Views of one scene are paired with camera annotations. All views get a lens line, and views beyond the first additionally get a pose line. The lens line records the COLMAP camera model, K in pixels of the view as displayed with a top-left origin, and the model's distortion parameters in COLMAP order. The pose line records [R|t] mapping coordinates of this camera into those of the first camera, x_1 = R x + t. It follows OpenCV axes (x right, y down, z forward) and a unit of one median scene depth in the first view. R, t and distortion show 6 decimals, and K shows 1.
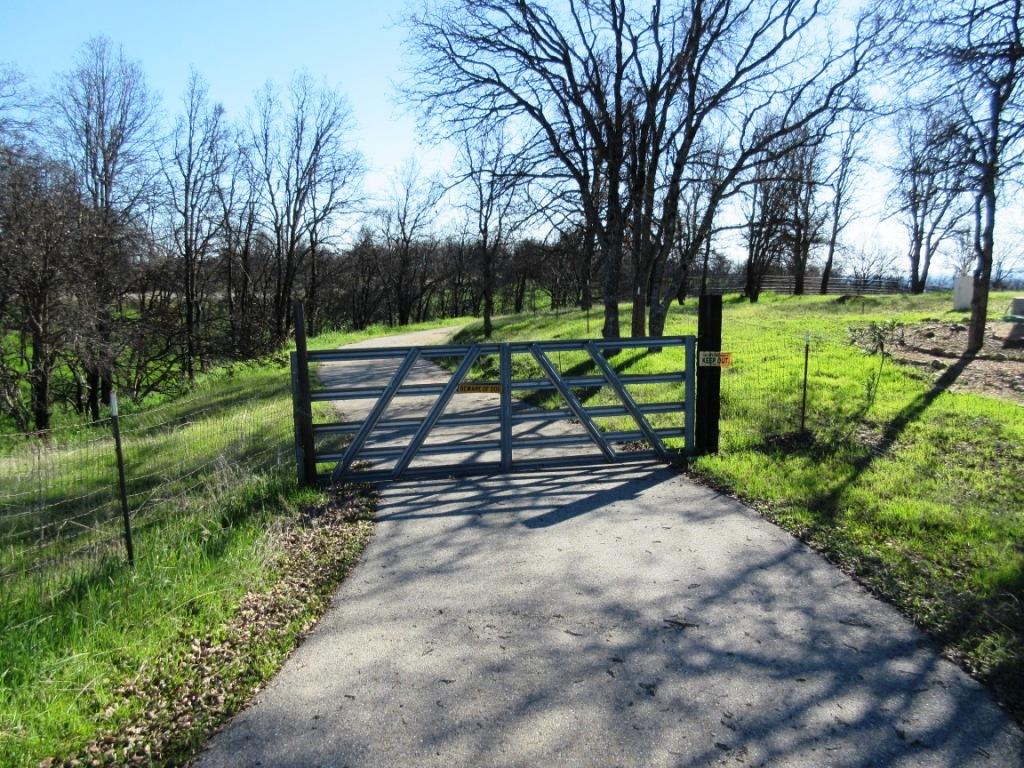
lens RADIAL K [[734.9, 0, 514.2], [0, 734.9, 383.0], [0, 0, 1]] dist [0.001089, -0.000399]
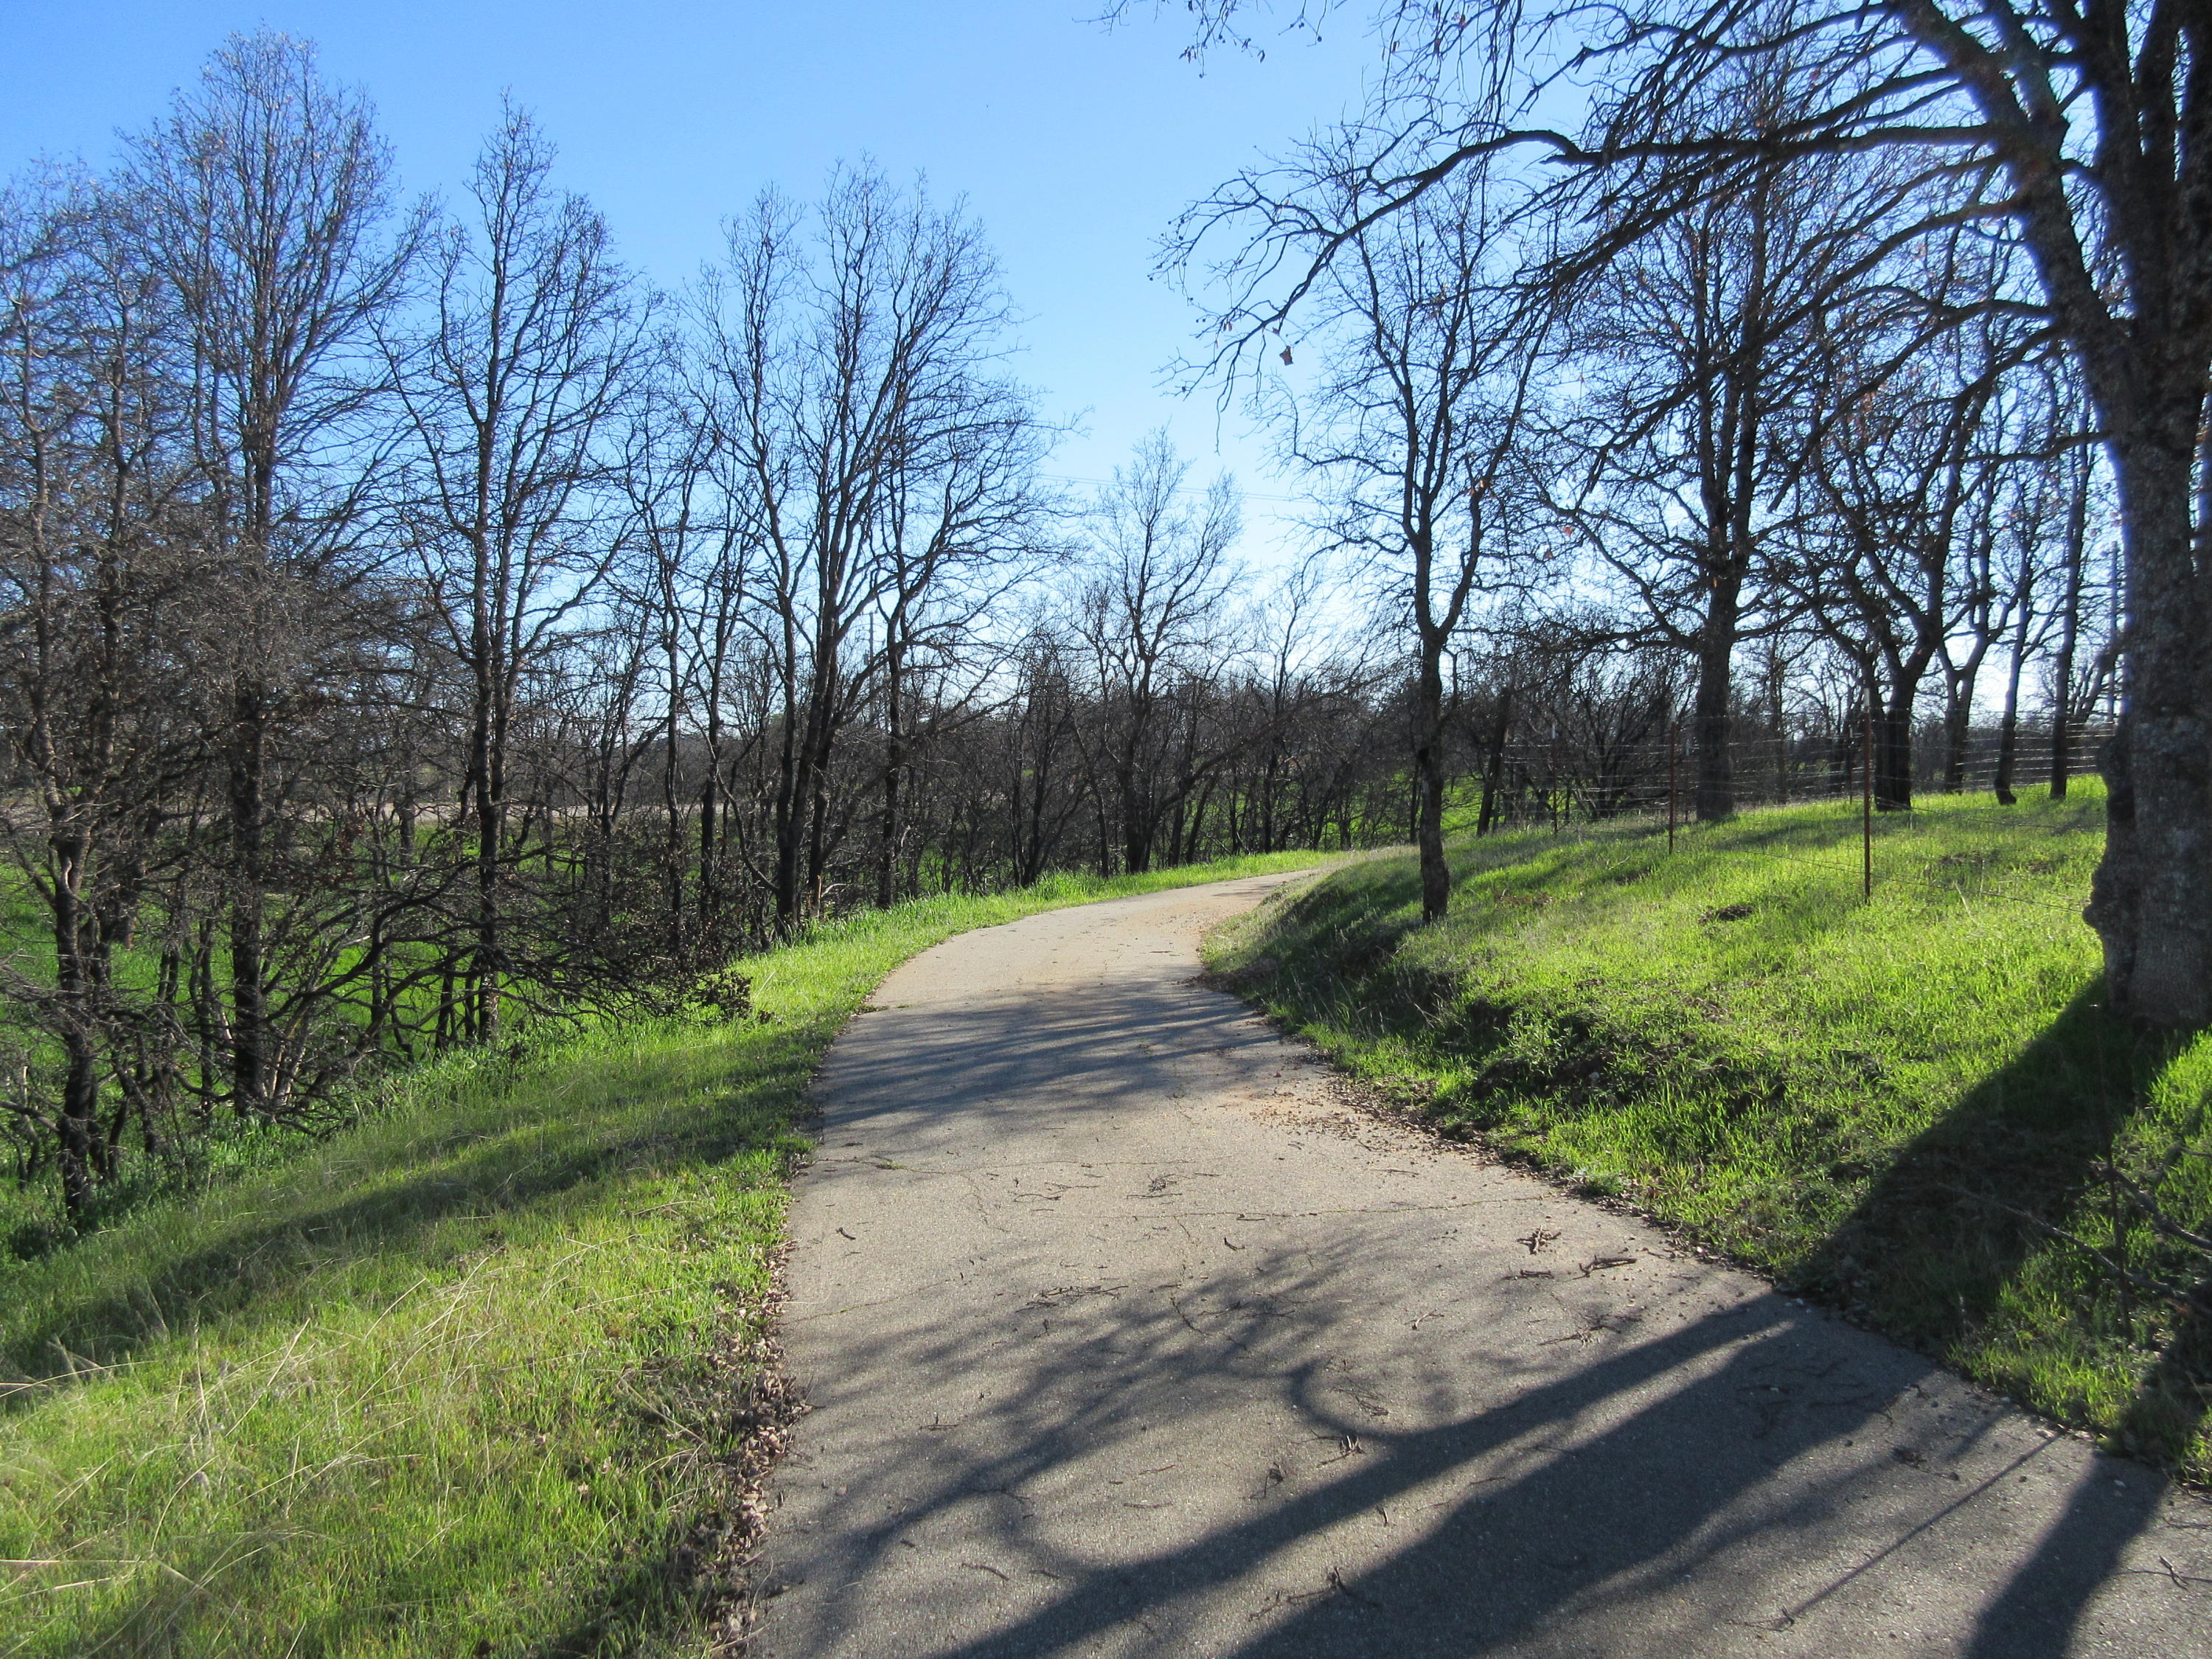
lens RADIAL K [[1587.5, 0, 1106.9], [0, 1587.5, 828.6], [0, 0, 1]] dist [0.001089, -0.000399]
pose [[0.985796, -0.011550, -0.167551, -0.042851], [-0.006193, 0.994454, -0.104989, -0.022614], [0.167835, 0.104535, 0.980257, 0.286117]]
